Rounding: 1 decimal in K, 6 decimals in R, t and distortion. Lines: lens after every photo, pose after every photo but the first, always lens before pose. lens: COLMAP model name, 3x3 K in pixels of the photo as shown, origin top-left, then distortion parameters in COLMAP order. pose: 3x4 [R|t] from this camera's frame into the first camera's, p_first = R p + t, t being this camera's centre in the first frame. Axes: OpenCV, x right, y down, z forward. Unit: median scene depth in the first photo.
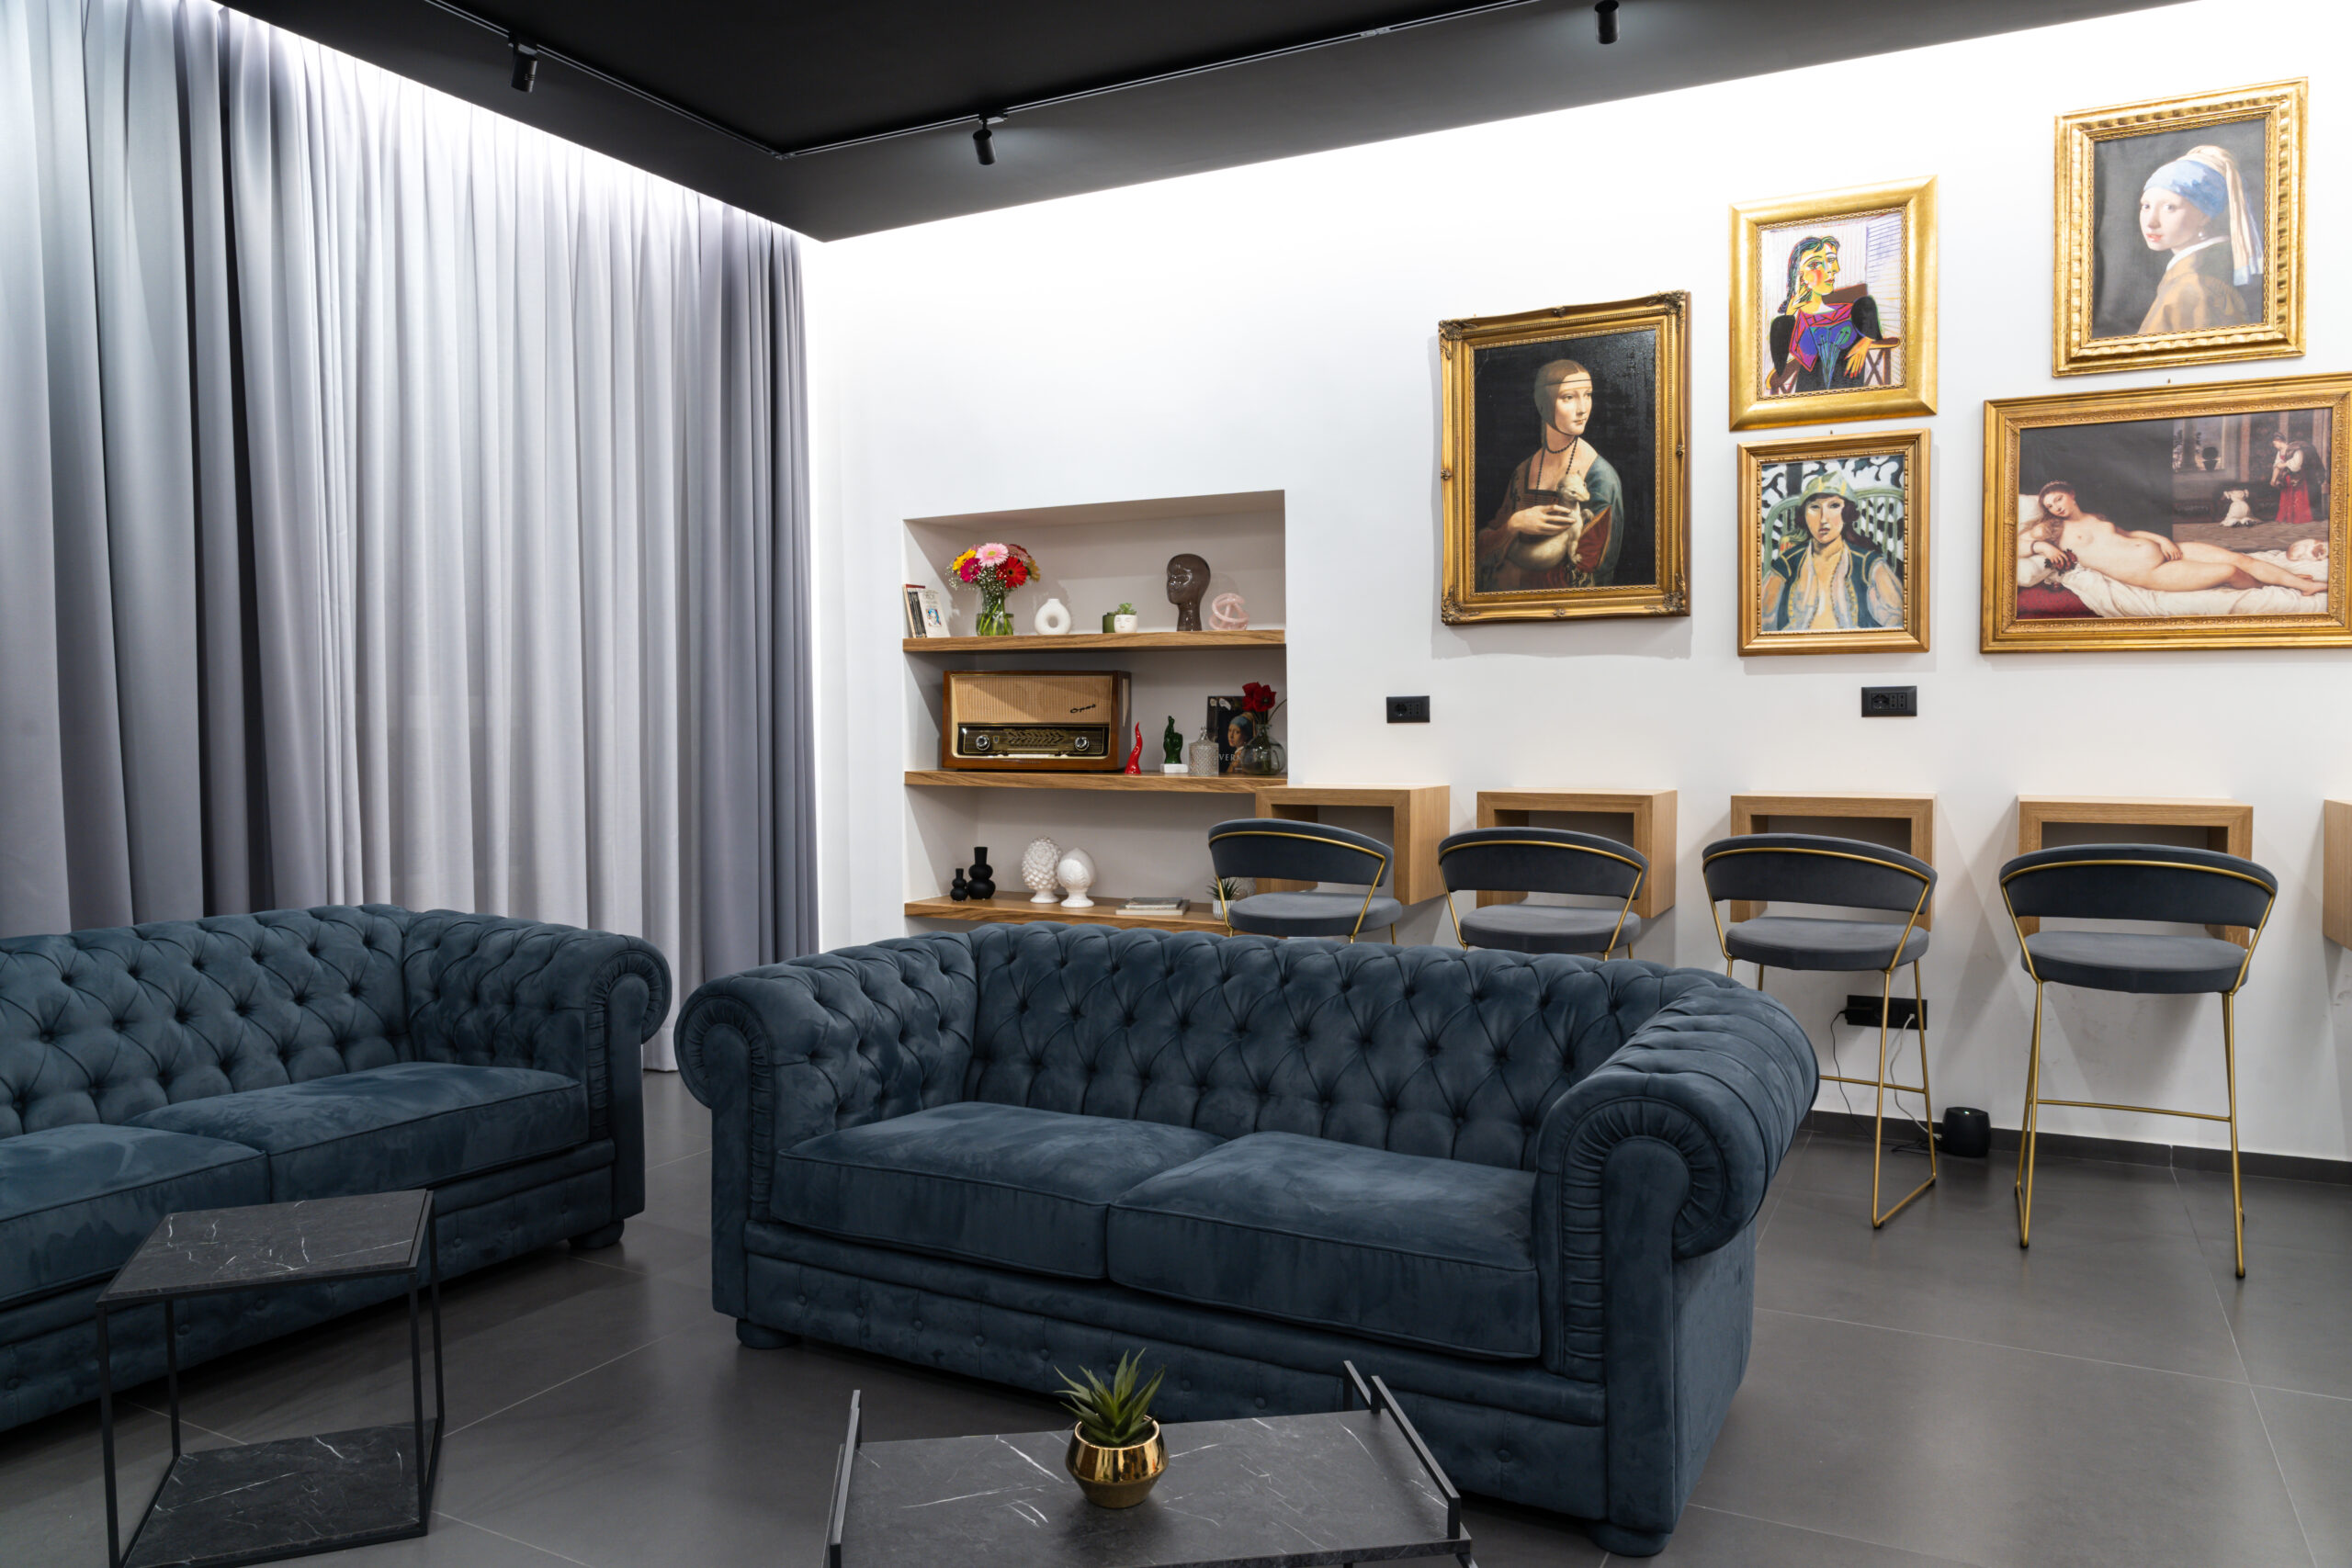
lens RADIAL K [[1615.5, 0, 1177.8], [0, 1615.5, 784.1], [0, 0, 1]] dist [-0.008162, -0.000158]
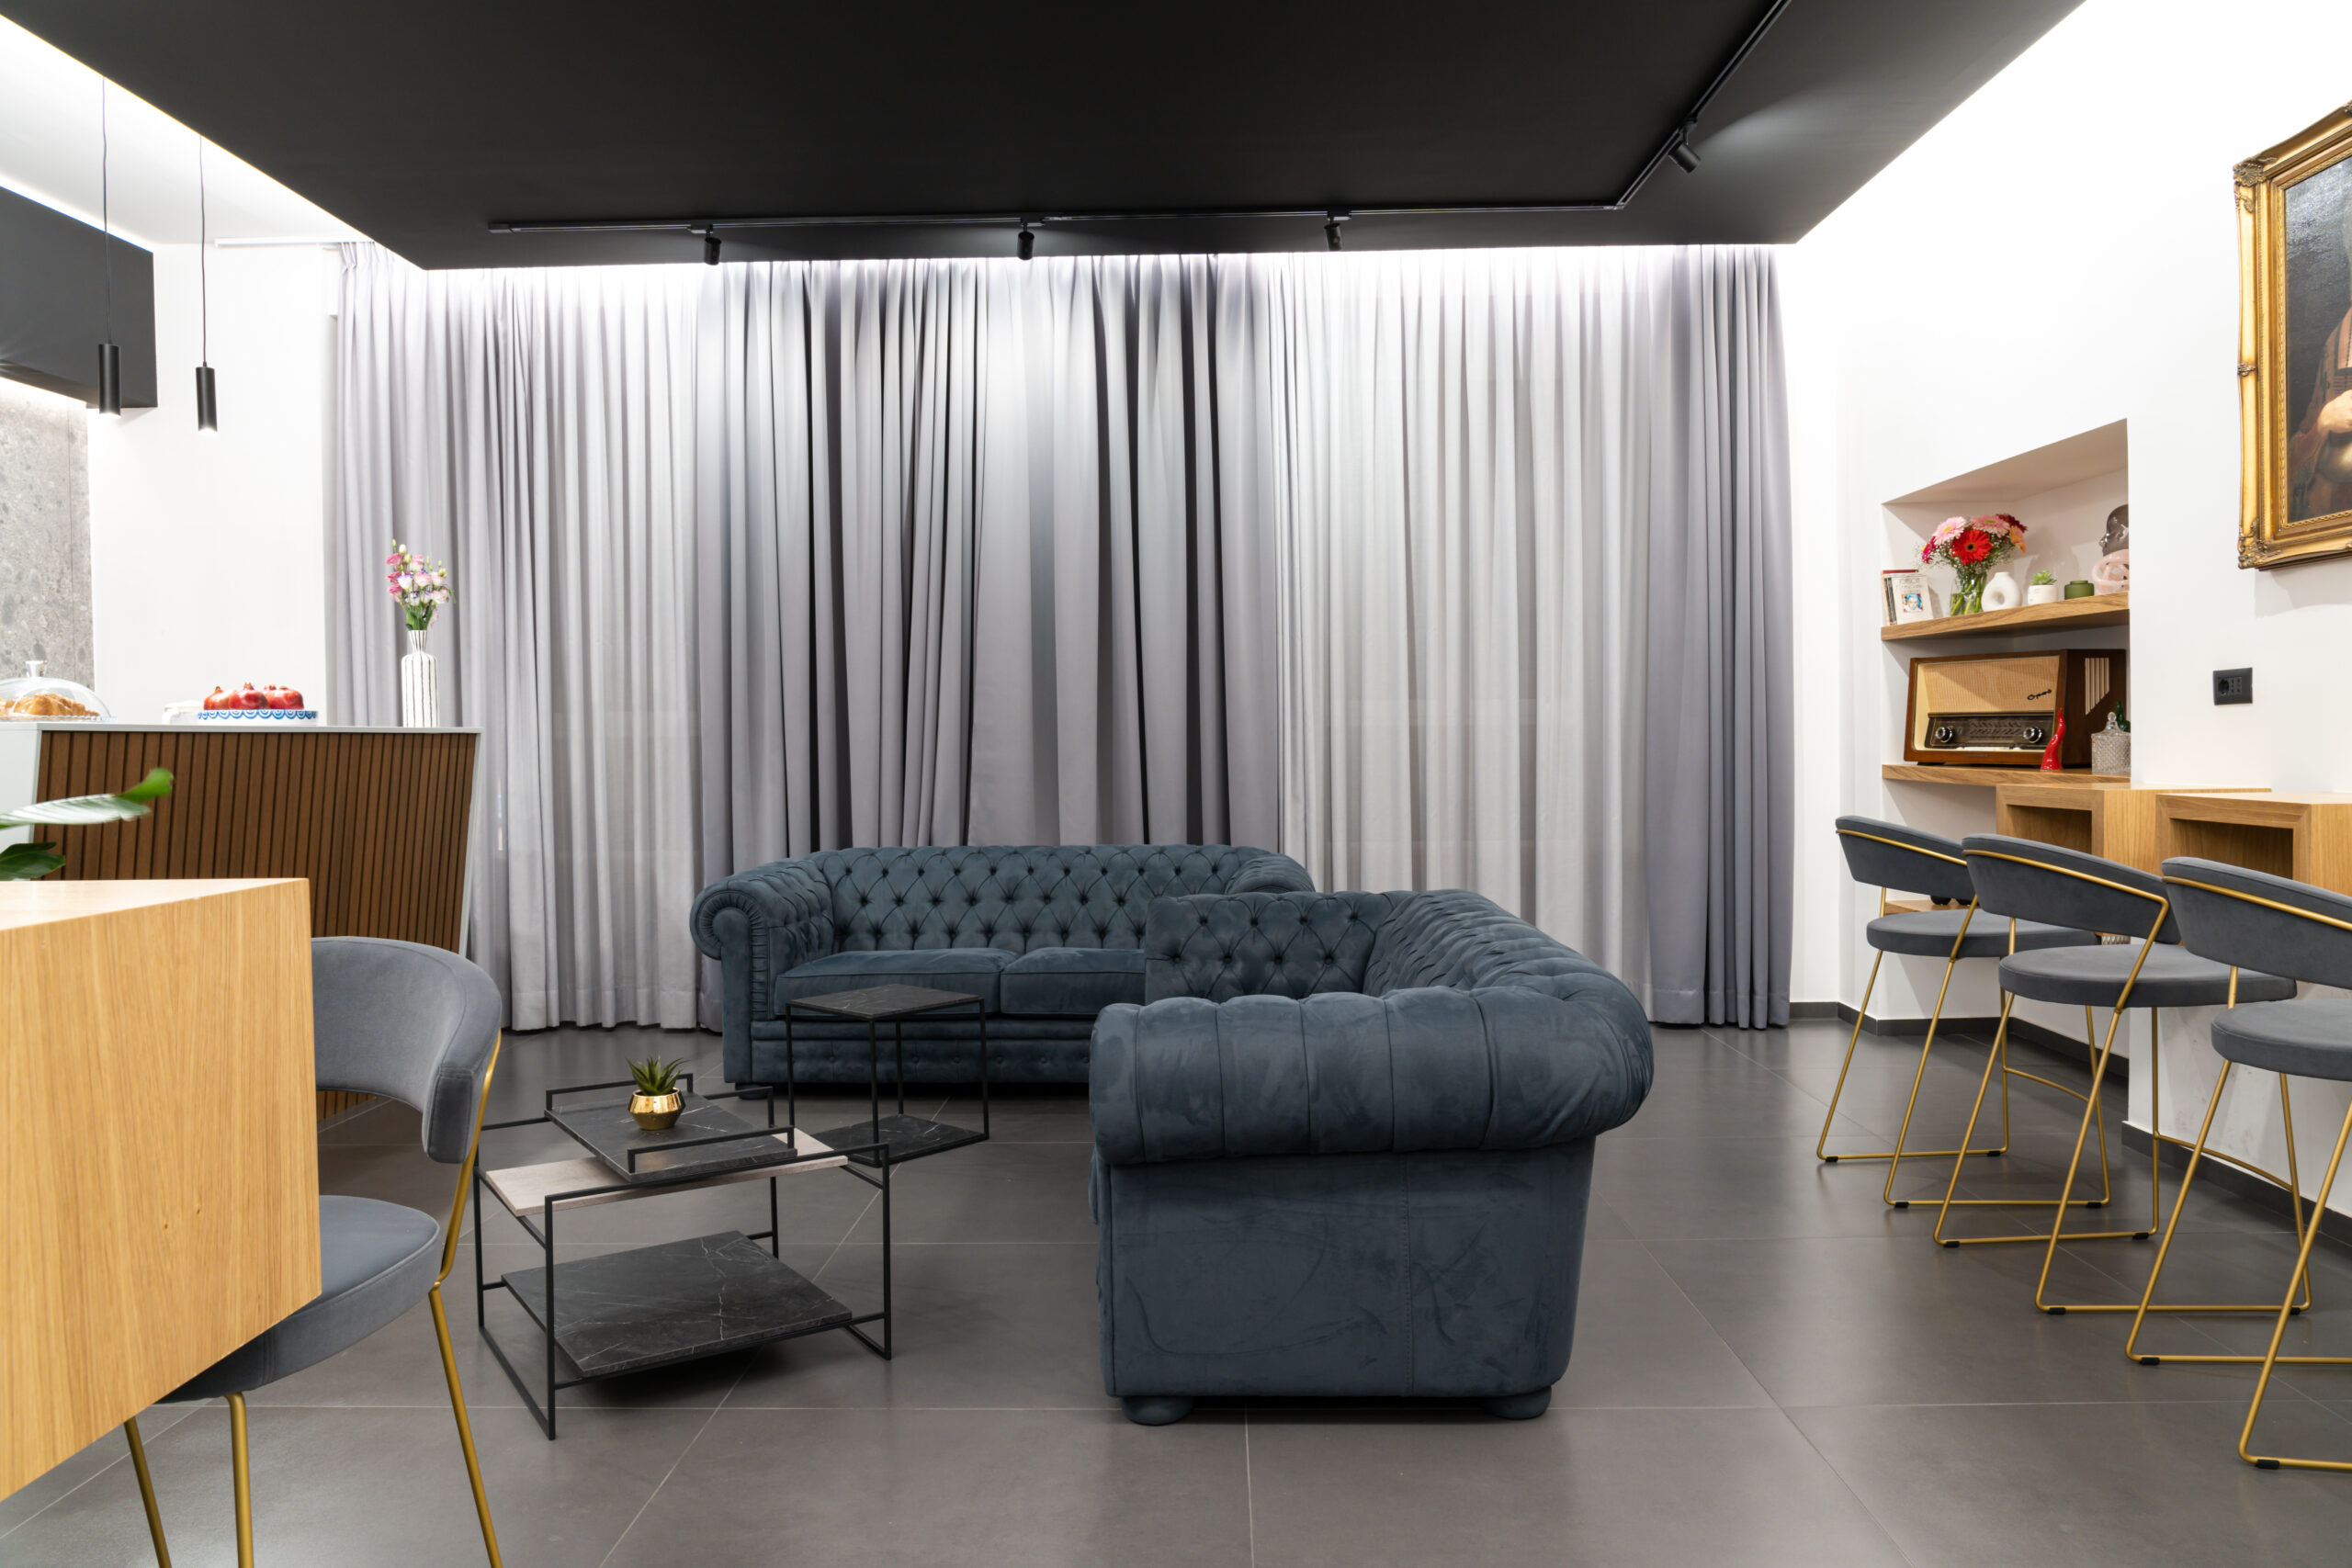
lens RADIAL K [[1615.5, 0, 1174.7], [0, 1615.5, 781.3], [0, 0, 1]] dist [-0.008162, -0.000158]
pose [[0.441623, 0.021079, -0.896953, 0.561879], [-0.021953, 0.999679, 0.012685, -0.000717], [0.896932, 0.014089, 0.441944, 0.213088]]
